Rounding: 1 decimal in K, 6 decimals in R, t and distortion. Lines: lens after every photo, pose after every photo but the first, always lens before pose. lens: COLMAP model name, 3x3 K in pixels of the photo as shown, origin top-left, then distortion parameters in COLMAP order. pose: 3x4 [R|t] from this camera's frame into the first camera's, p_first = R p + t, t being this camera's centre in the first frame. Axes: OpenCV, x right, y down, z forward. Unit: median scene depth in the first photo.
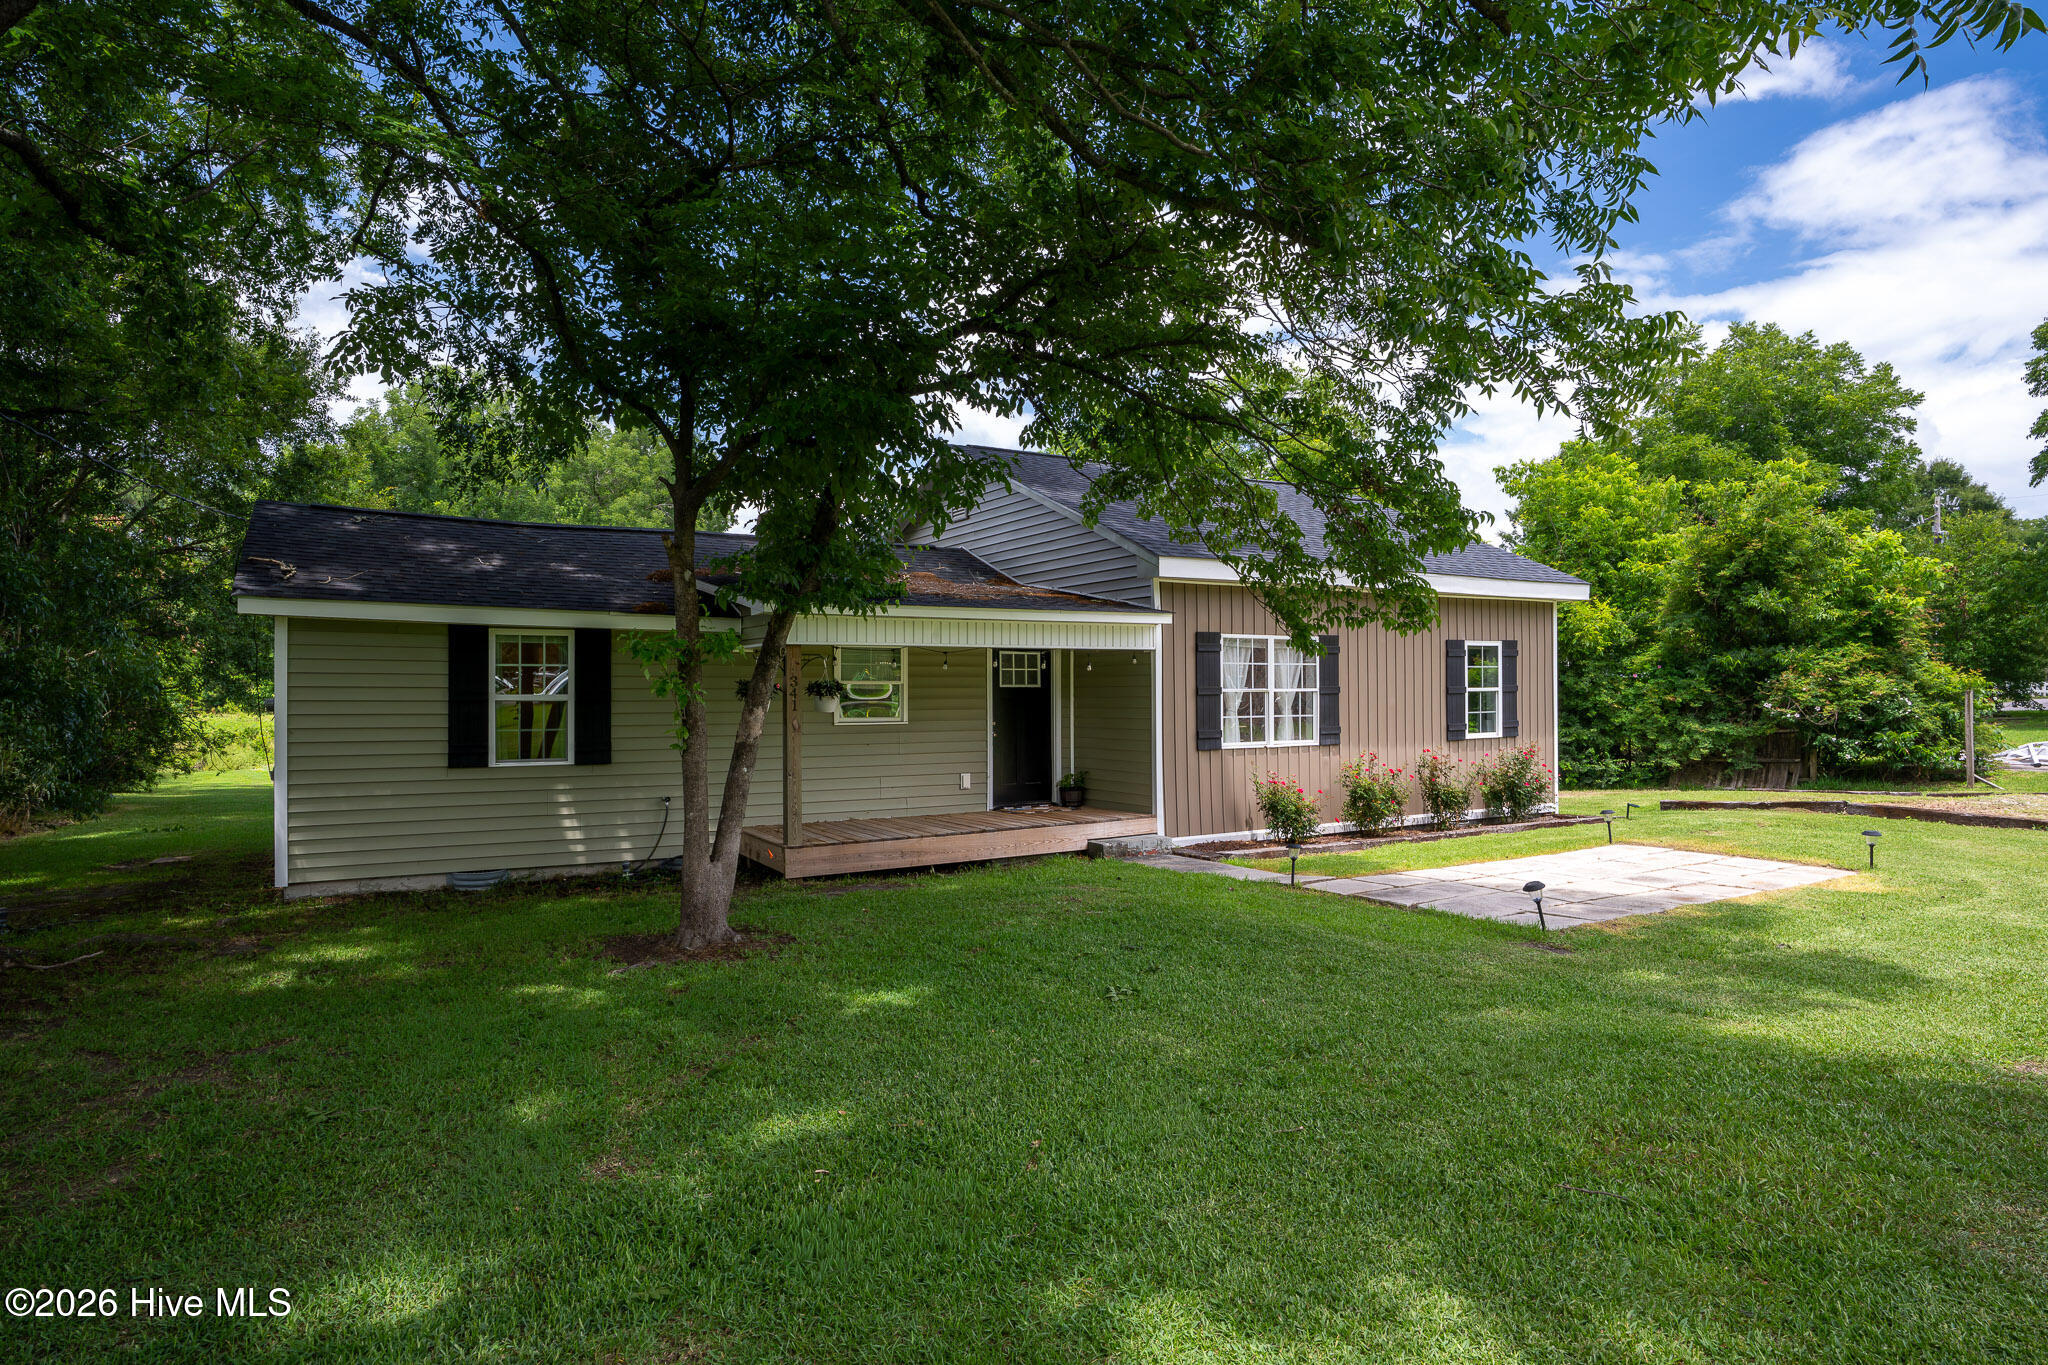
lens RADIAL K [[1194.7, 0, 1024.0], [0, 1194.7, 682.5], [0, 0, 1]] dist [-0.006950, -0.000622]
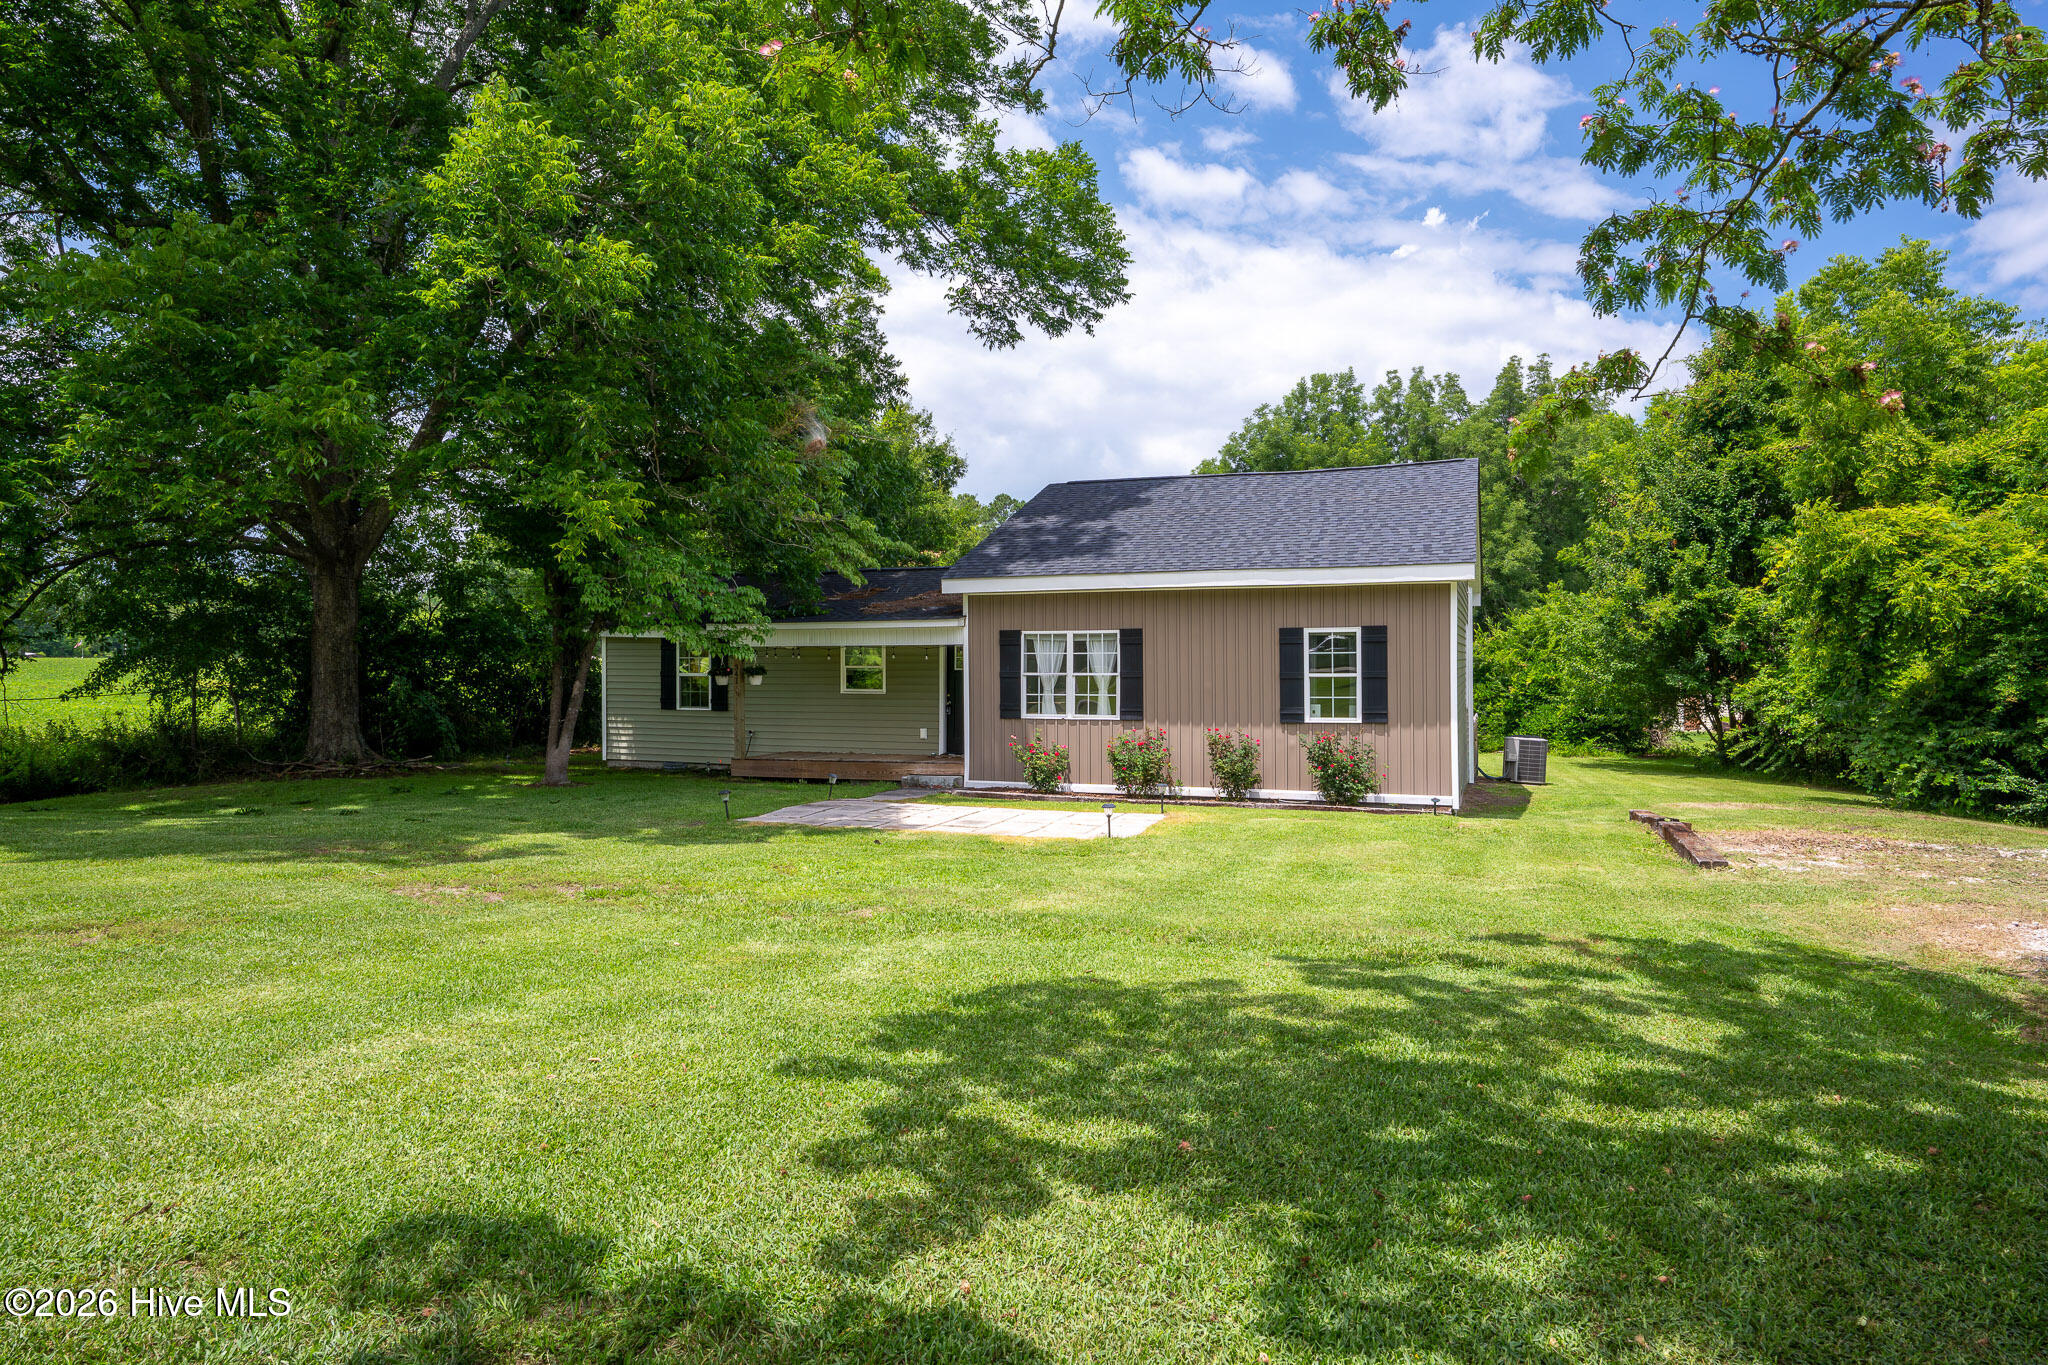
lens RADIAL K [[1248.5, 0, 1024.0], [0, 1248.5, 682.5], [0, 0, 1]] dist [-0.044785, 0.040182]
pose [[0.612359, 0.017526, -0.790385, 1.188725], [0.006223, 0.999616, 0.026987, -0.020508], [0.790555, -0.021444, 0.612015, 0.148220]]
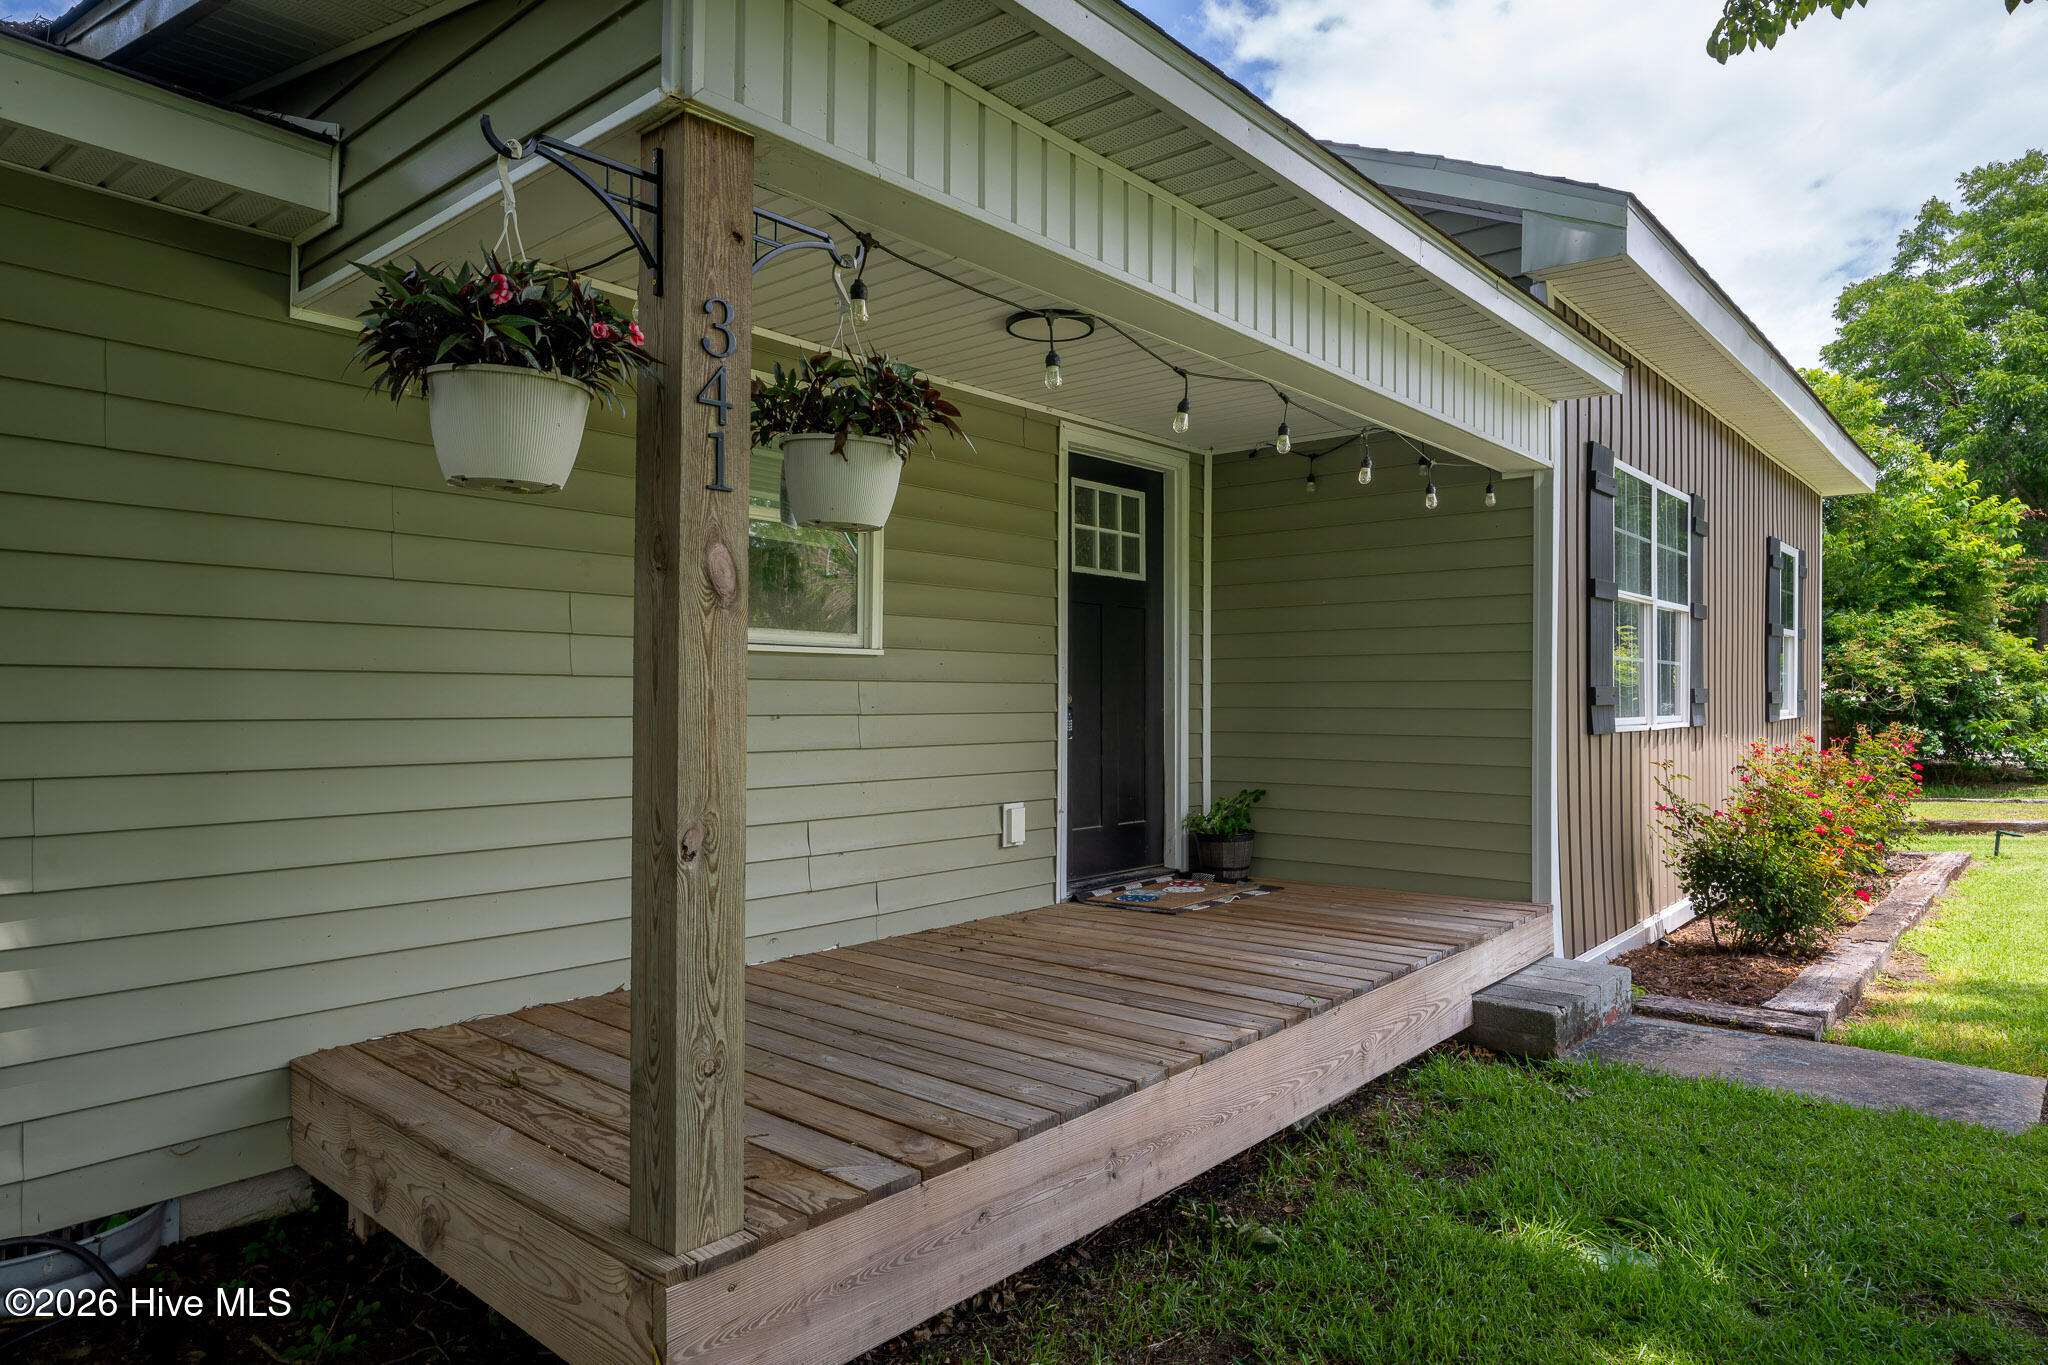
lens RADIAL K [[1259.6, 0, 1024.0], [0, 1259.6, 682.5], [0, 0, 1]] dist [-0.000662, -0.000156]
pose [[0.946844, 0.013262, 0.321419, -0.159181], [-0.012636, 0.999912, -0.004034, 0.039917], [-0.321445, -0.000242, 0.946928, 0.615595]]
